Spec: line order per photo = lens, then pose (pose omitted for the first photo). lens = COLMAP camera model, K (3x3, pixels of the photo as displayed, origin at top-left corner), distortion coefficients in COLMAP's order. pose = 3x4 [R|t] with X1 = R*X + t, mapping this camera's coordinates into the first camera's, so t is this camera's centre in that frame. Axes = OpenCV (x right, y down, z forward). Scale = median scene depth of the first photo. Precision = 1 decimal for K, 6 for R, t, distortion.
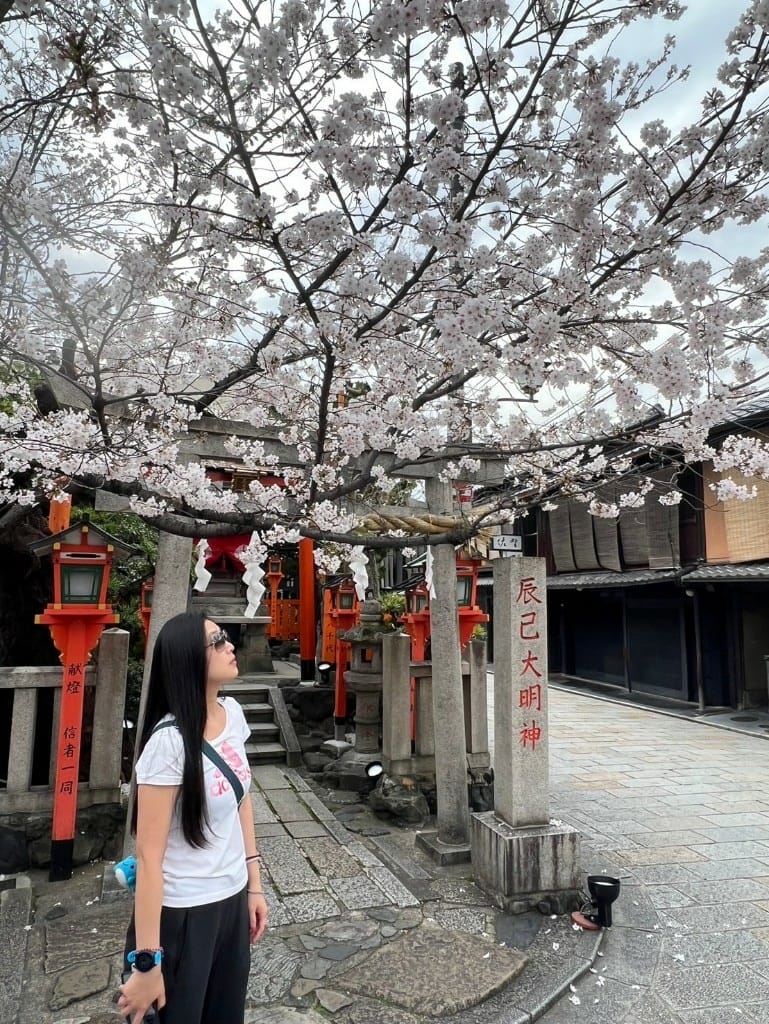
lens RADIAL K [[683.9, 0, 388.8], [0, 683.9, 516.8], [0, 0, 1]] dist [0.023177, -0.001735]
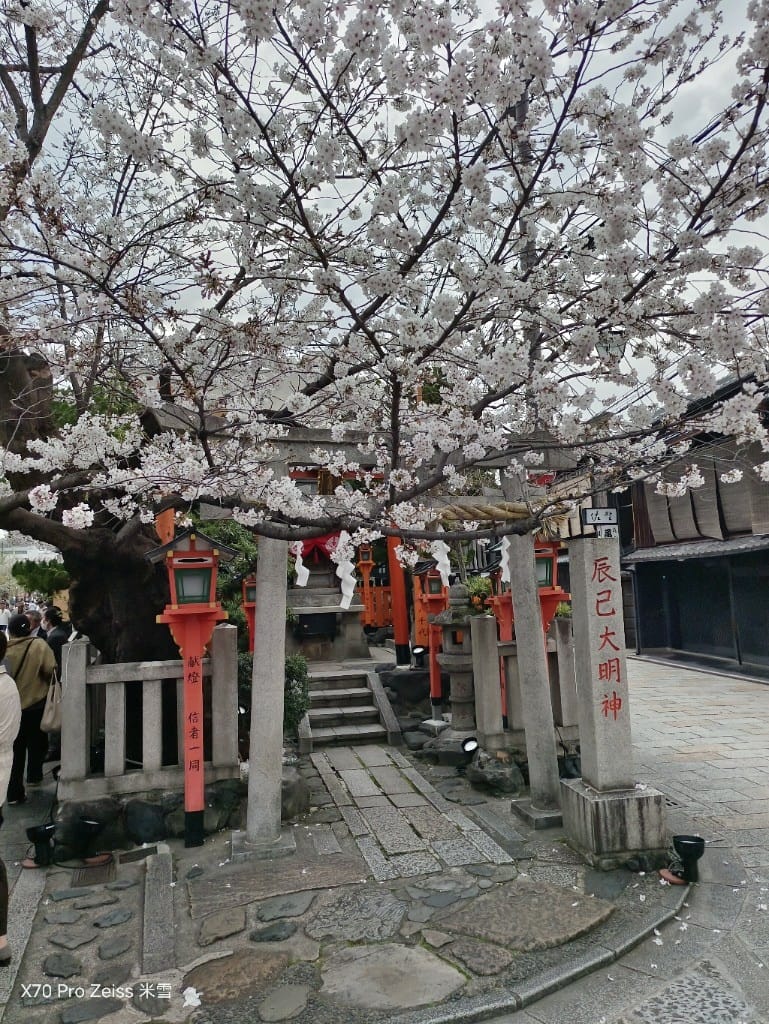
lens RADIAL K [[812.8, 0, 429.2], [0, 812.8, 513.8], [0, 0, 1]] dist [0.082391, -0.002879]
pose [[0.993912, -0.059288, -0.092864, 0.065198], [0.063580, 0.997008, 0.043952, -0.053488], [0.089980, -0.049589, 0.994708, -0.285921]]
